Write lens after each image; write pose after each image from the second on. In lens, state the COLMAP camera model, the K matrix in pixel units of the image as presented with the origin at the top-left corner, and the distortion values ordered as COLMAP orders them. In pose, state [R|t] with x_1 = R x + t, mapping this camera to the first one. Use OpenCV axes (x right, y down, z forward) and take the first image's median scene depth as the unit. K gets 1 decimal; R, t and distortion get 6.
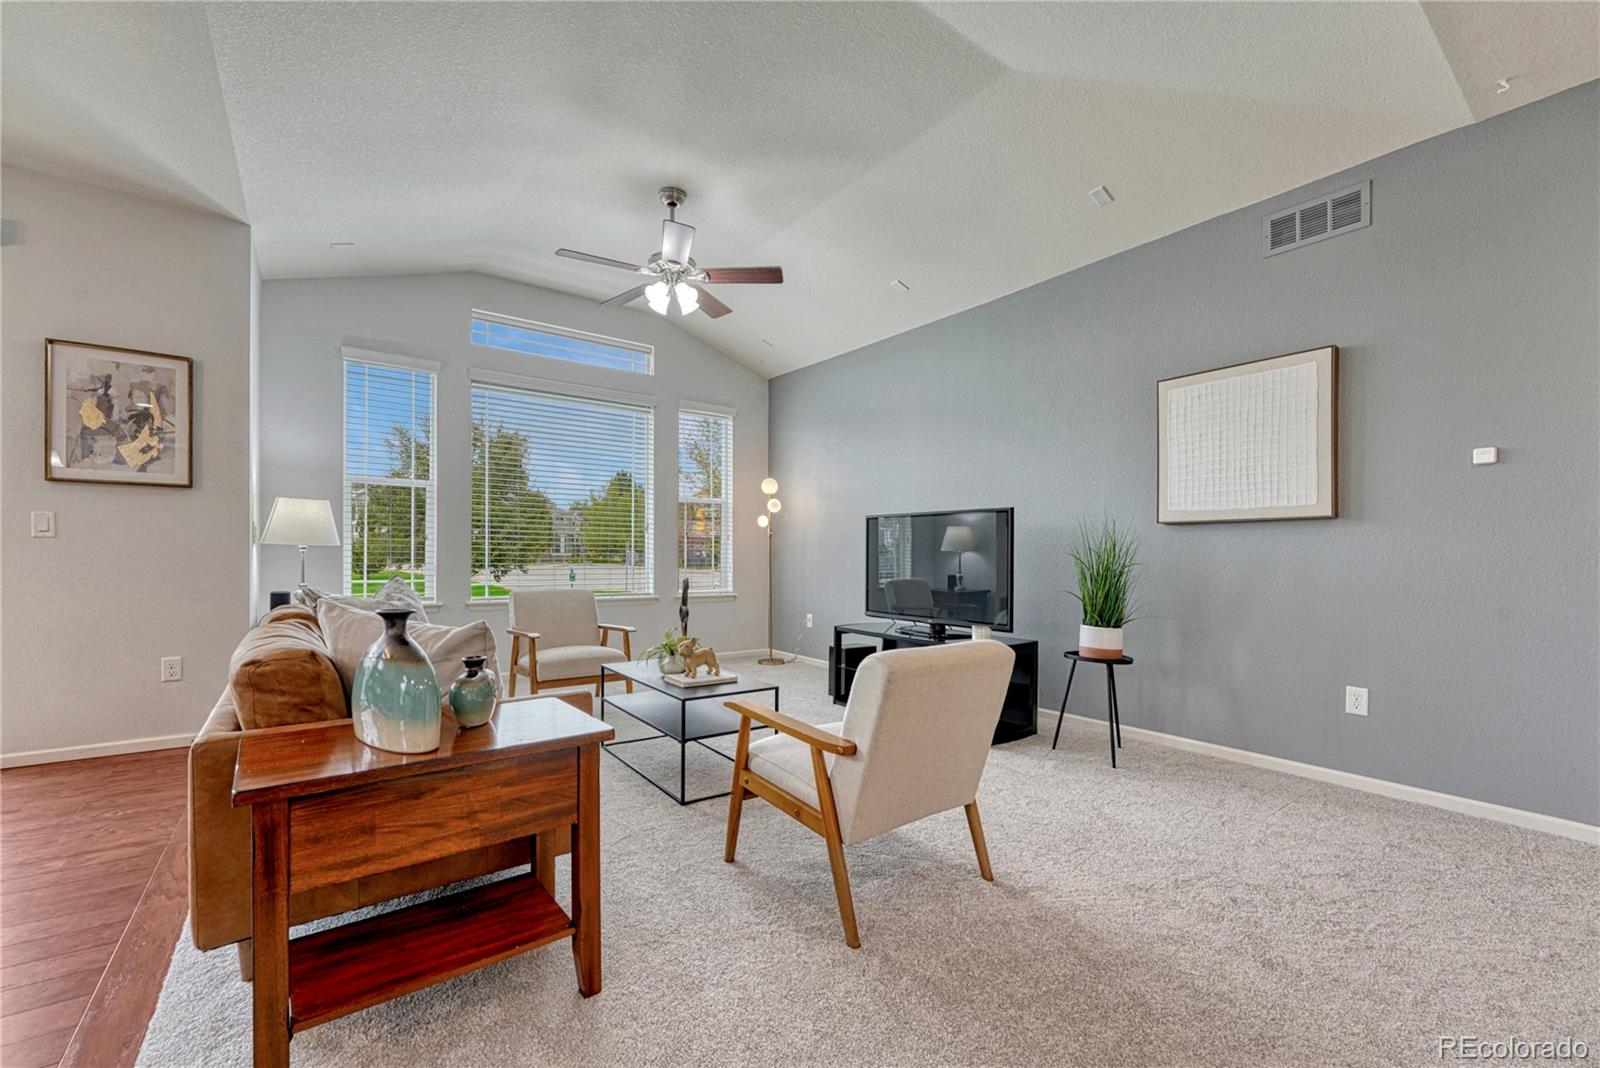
lens RADIAL K [[670.0, 0, 799.1], [0, 670.0, 565.6], [0, 0, 1]] dist [0.001490, -0.000372]
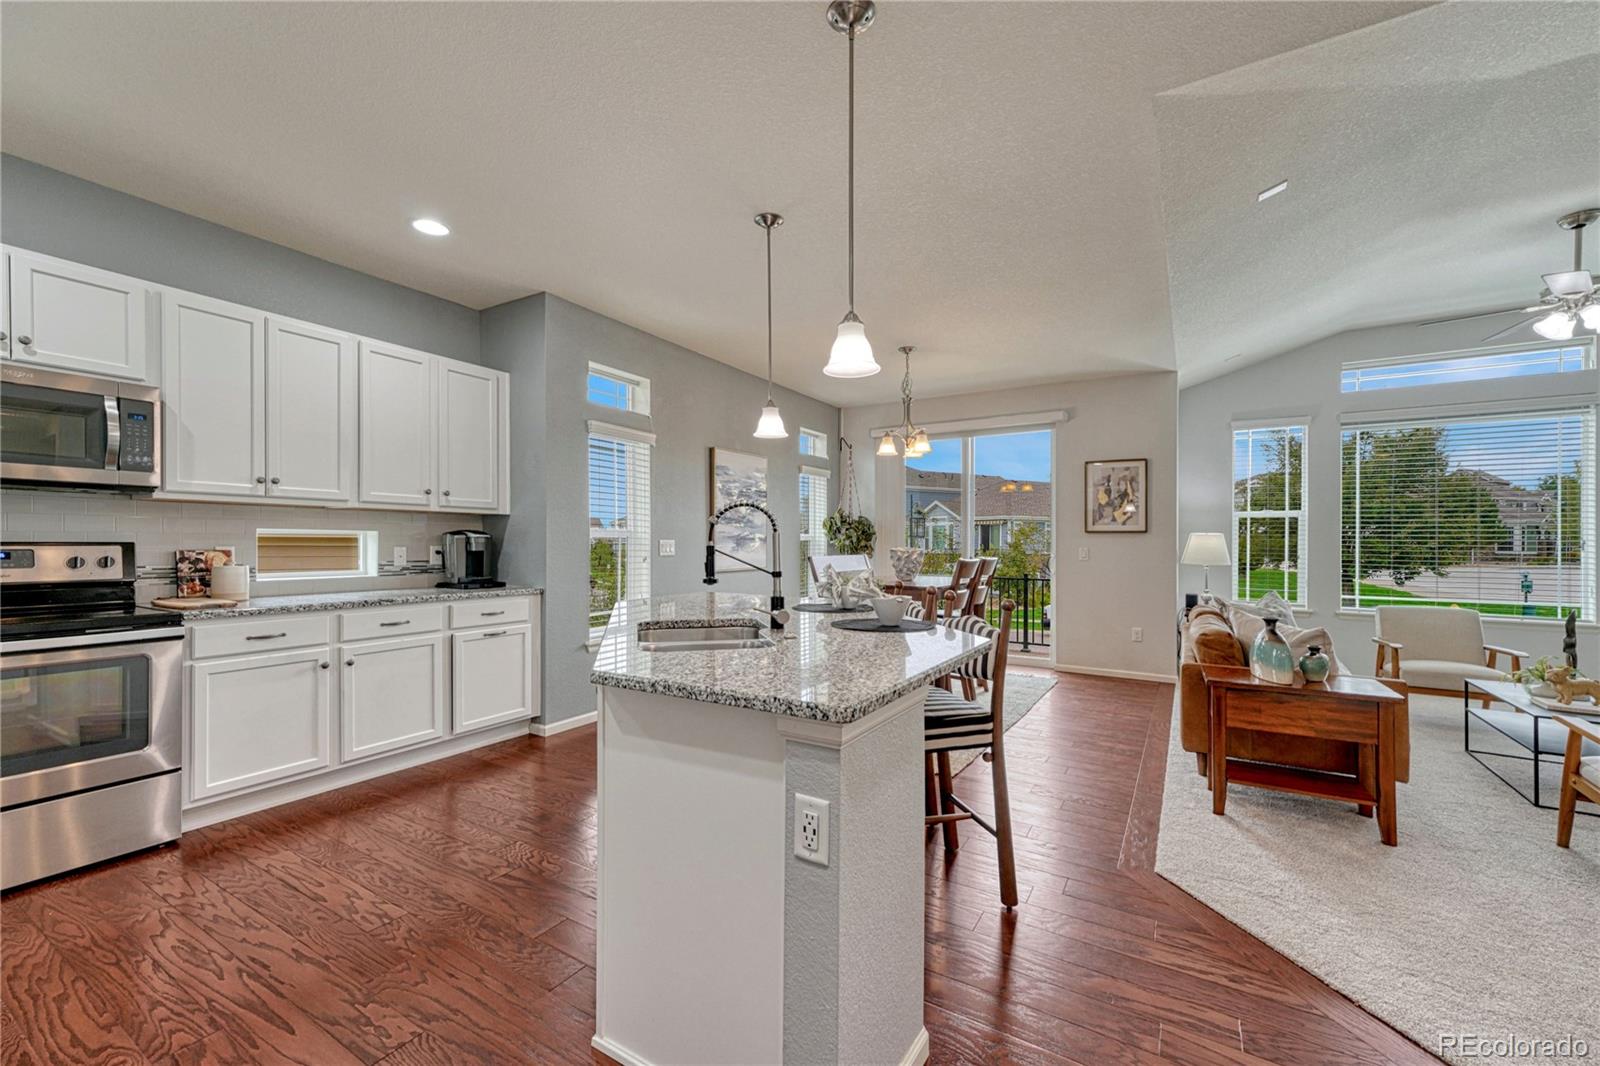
lens RADIAL K [[644.4, 0, 797.1], [0, 644.4, 535.3], [0, 0, 1]] dist [0.014140, 0.000389]
pose [[0.385973, -0.016336, -0.922366, 0.308905], [-0.019737, 0.999468, -0.025961, -0.048063], [0.922299, 0.028225, 0.385445, -0.507269]]
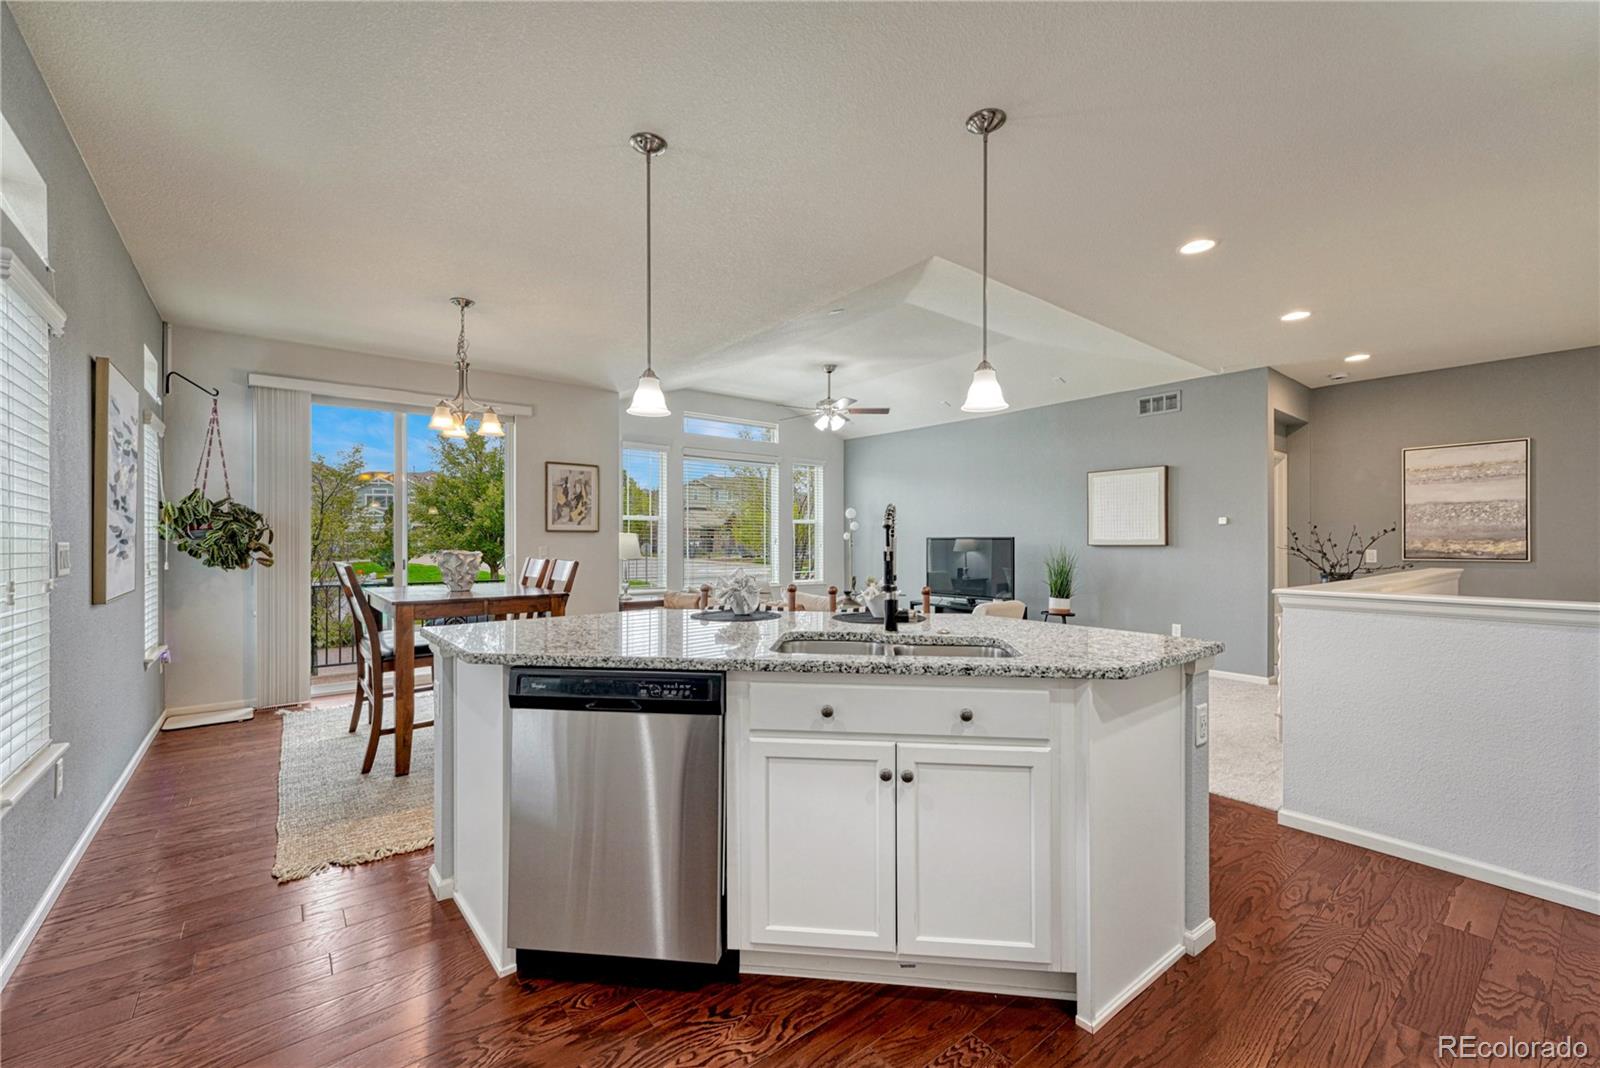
lens RADIAL K [[654.5, 0, 804.2], [0, 654.5, 553.7], [0, 0, 1]] dist [0.017386, 0.000154]
pose [[0.999148, -0.008312, 0.040428, -0.400213], [0.008237, 0.999964, 0.002018, -0.053995], [-0.040443, -0.001683, 0.999180, -0.953190]]
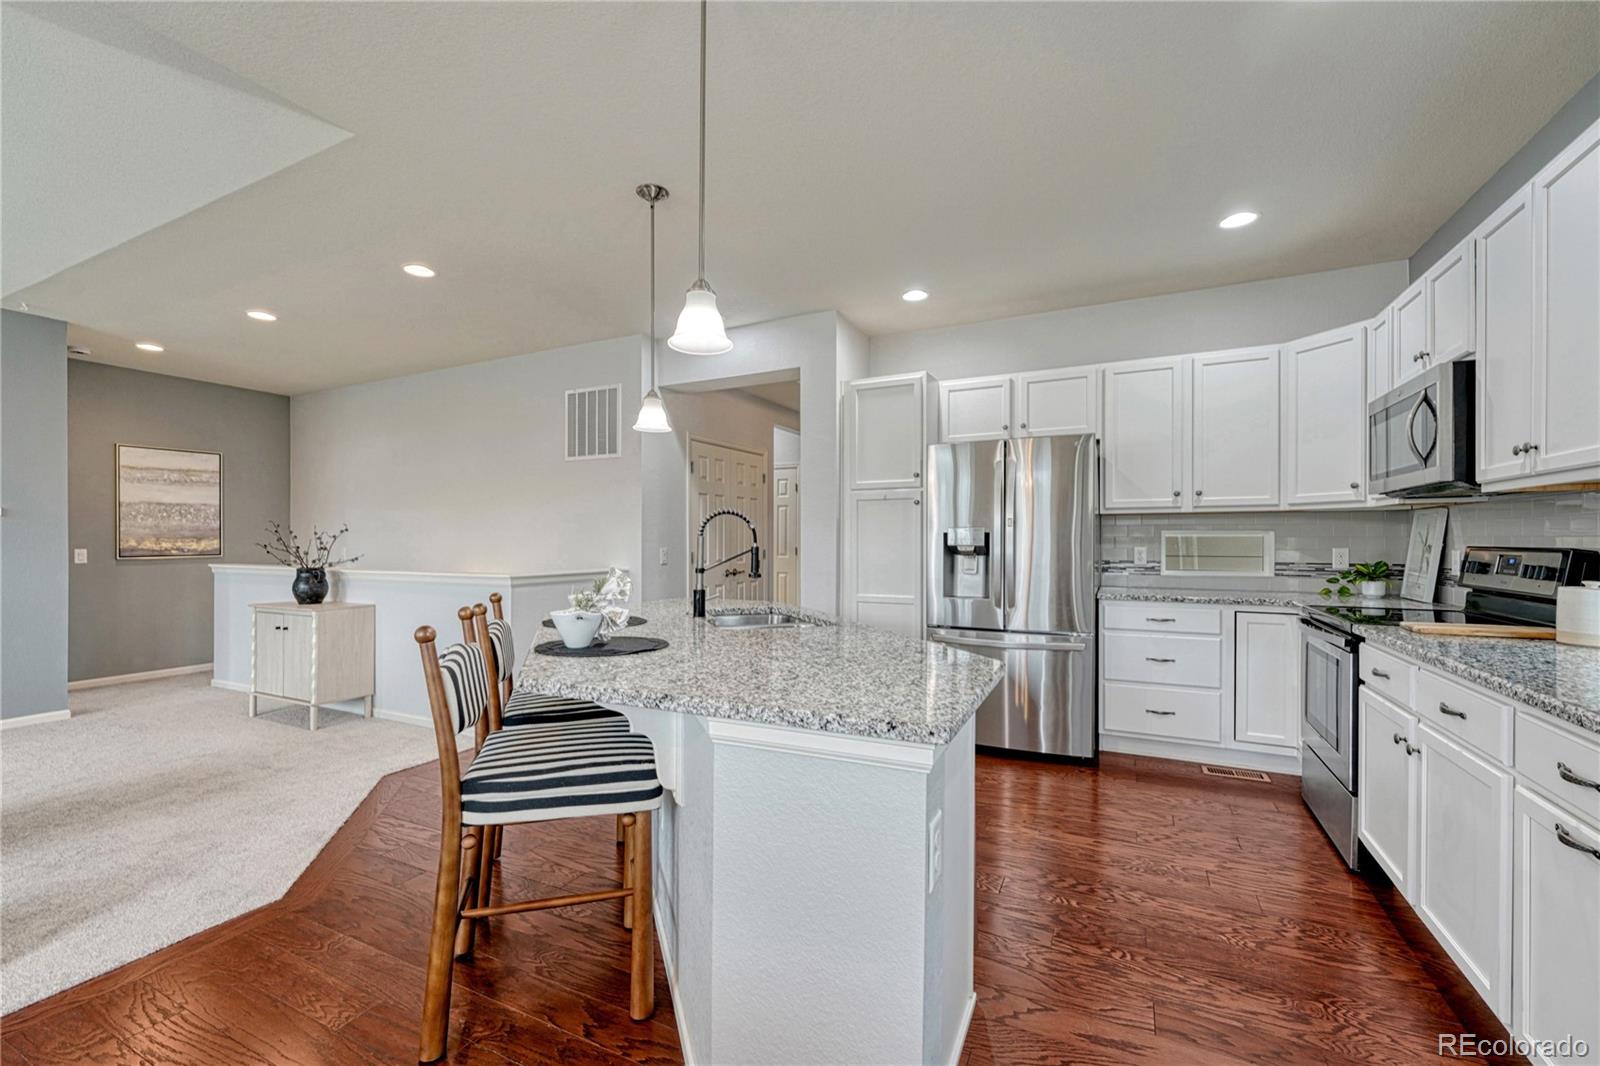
lens RADIAL K [[653.8, 0, 808.2], [0, 653.8, 523.7], [0, 0, 1]] dist [-0.001609, 0.000046]
pose [[-0.459362, 0.014976, 0.888123, -1.030372], [0.013956, 0.999856, -0.009641, -0.070855], [-0.888140, 0.007965, -0.459505, -0.047964]]
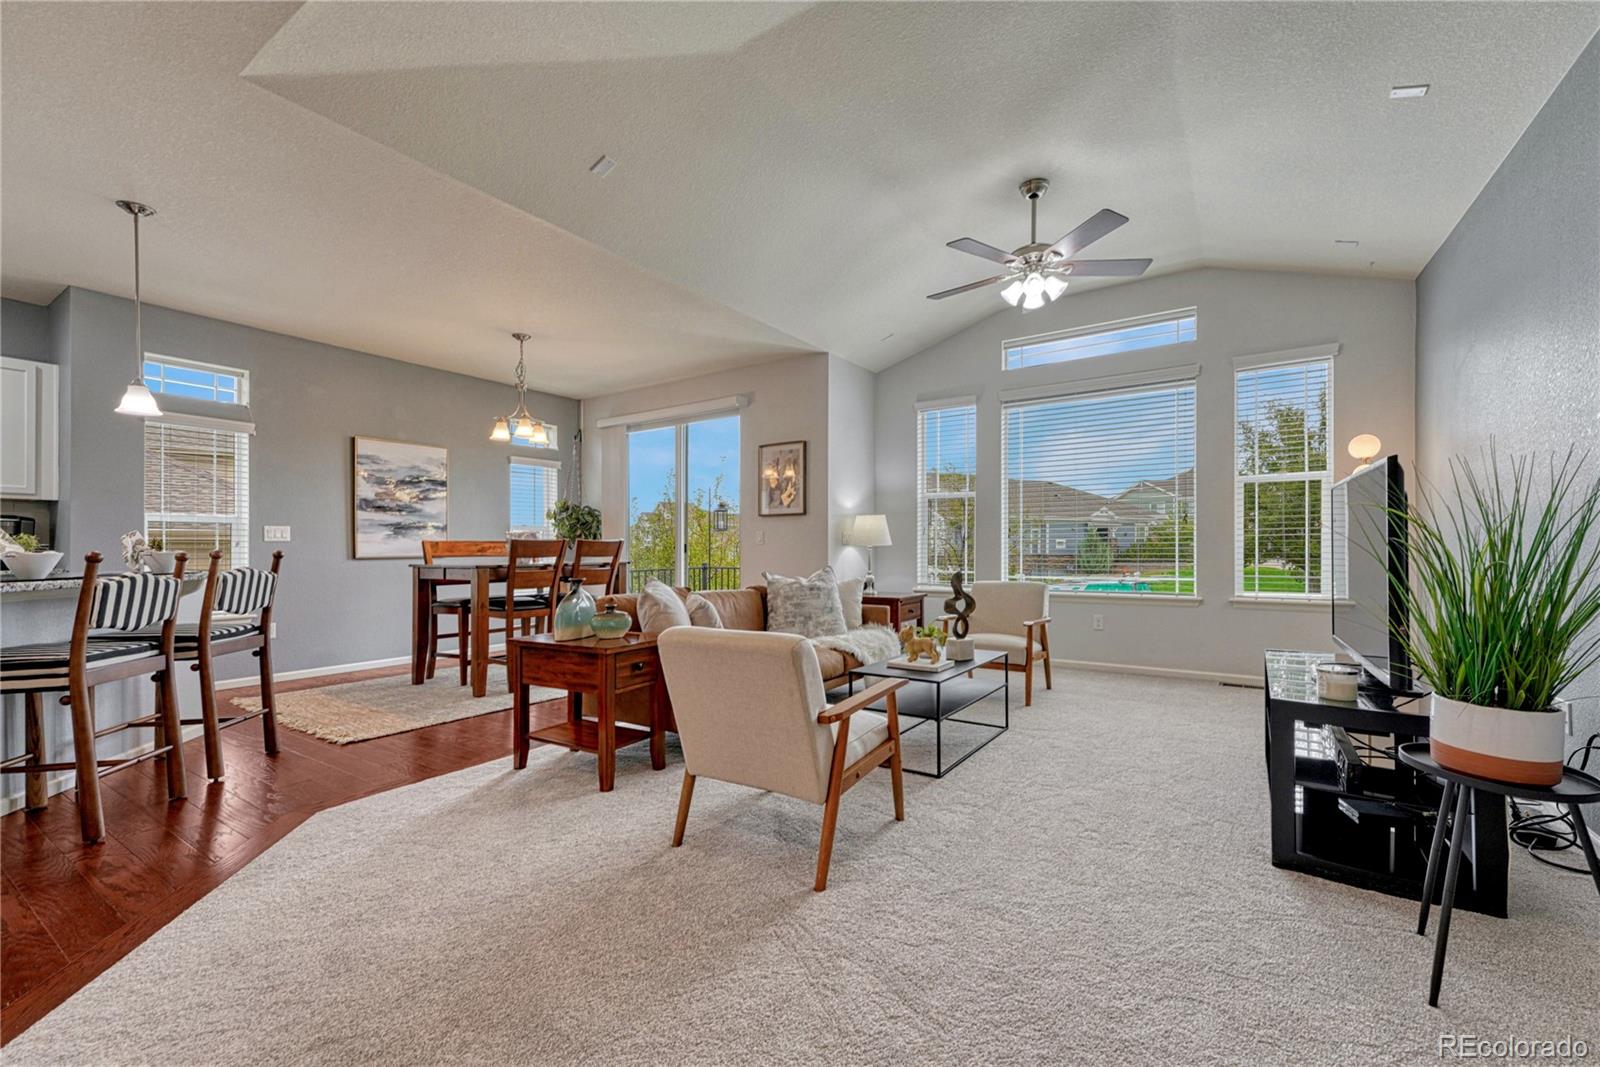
lens RADIAL K [[659.6, 0, 811.6], [0, 659.6, 542.4], [0, 0, 1]] dist [-0.001295, 0.000311]
pose [[0.345003, -0.021895, -0.938346, 0.730814], [-0.007243, 0.999636, -0.025988, 0.000557], [0.938574, 0.015762, 0.344719, 0.442906]]
